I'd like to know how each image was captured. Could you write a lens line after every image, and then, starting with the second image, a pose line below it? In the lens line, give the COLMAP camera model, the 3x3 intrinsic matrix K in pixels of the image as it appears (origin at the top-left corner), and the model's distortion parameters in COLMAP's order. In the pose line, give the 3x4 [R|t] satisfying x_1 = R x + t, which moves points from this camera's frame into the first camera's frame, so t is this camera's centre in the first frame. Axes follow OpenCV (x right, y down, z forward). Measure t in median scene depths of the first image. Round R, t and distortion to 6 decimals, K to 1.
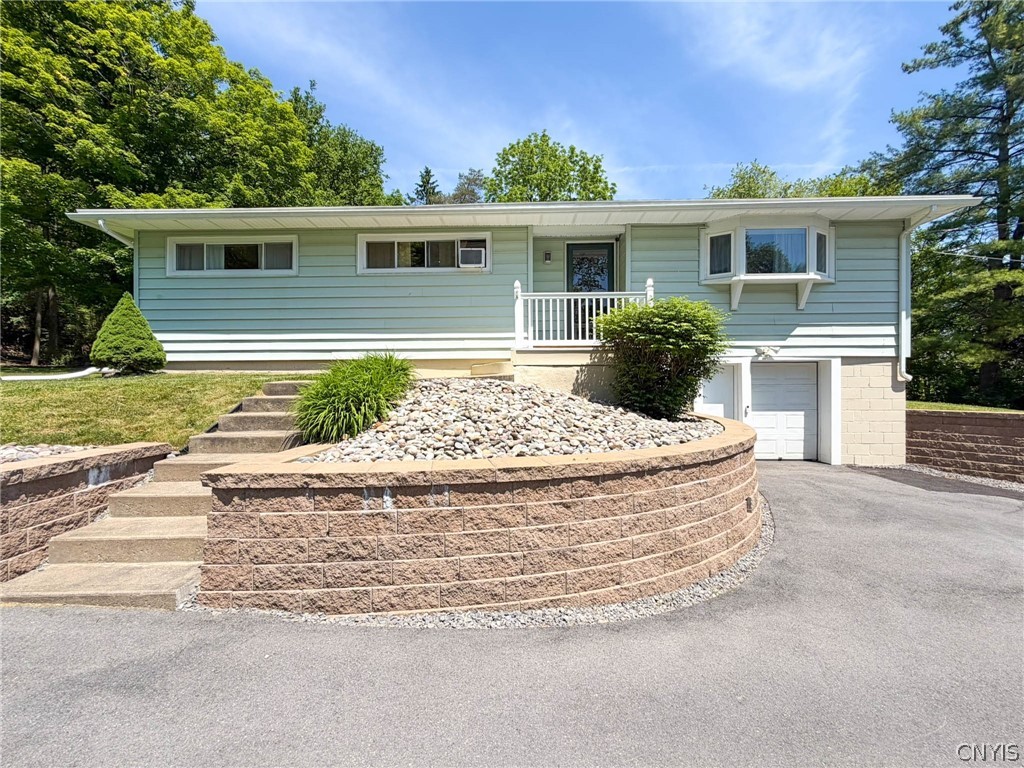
lens RADIAL K [[421.8, 0, 510.9], [0, 421.8, 379.6], [0, 0, 1]] dist [-0.000947, 0.000121]
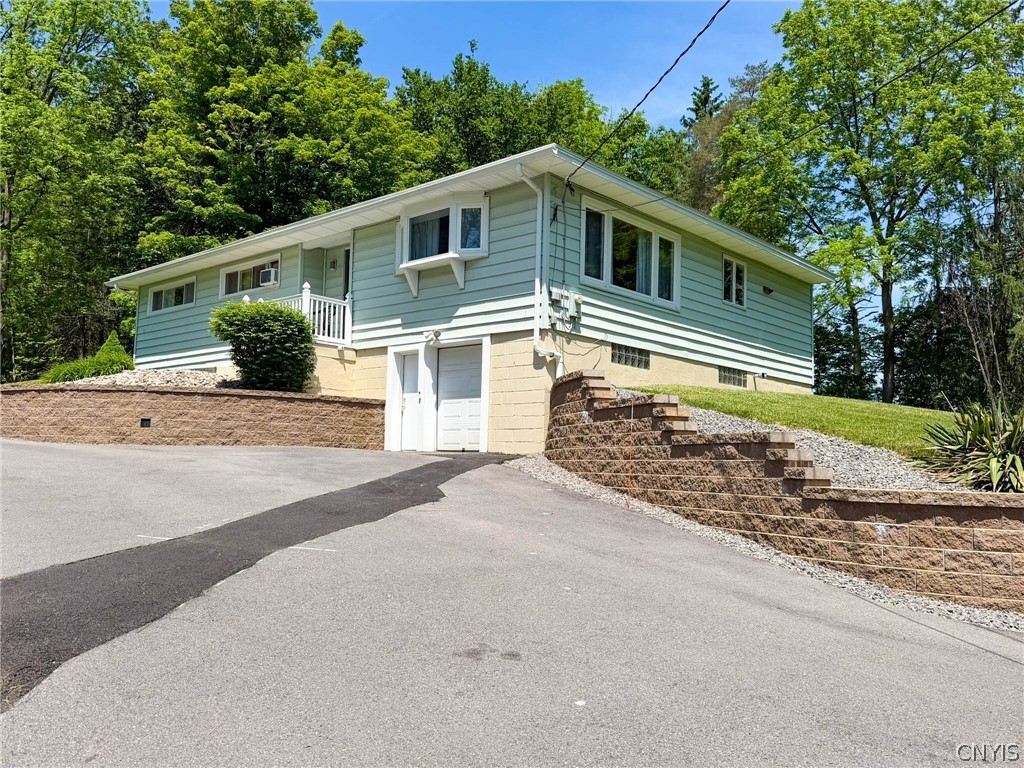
lens RADIAL K [[831.7, 0, 503.4], [0, 831.7, 378.3], [0, 0, 1]] dist [0.086677, -0.118446]
pose [[0.764761, -0.047687, -0.642547, 1.946889], [-0.015375, 0.995623, -0.092190, 0.205799], [0.644131, 0.080382, 0.760680, -0.351436]]
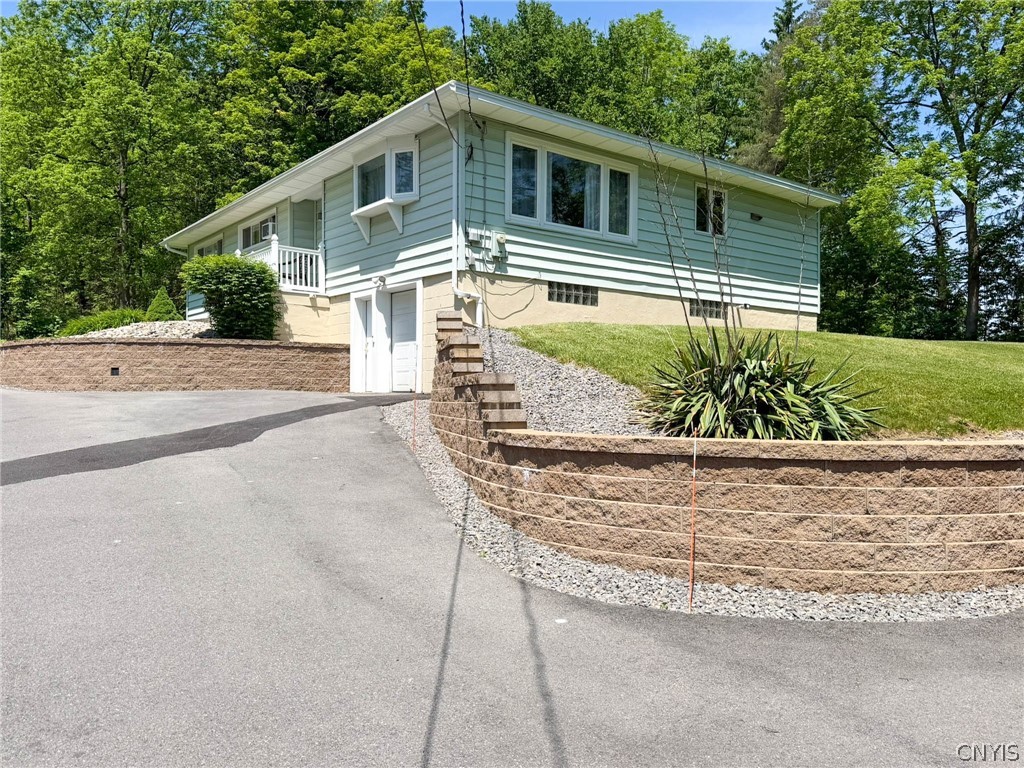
lens RADIAL K [[785.9, 0, 508.8], [0, 785.9, 380.0], [0, 0, 1]] dist [0.056341, -0.071484]
pose [[0.647801, -0.011648, -0.761721, 2.217463], [0.004621, 0.999925, -0.011360, 0.192355], [0.761796, 0.003839, 0.647806, 0.012246]]
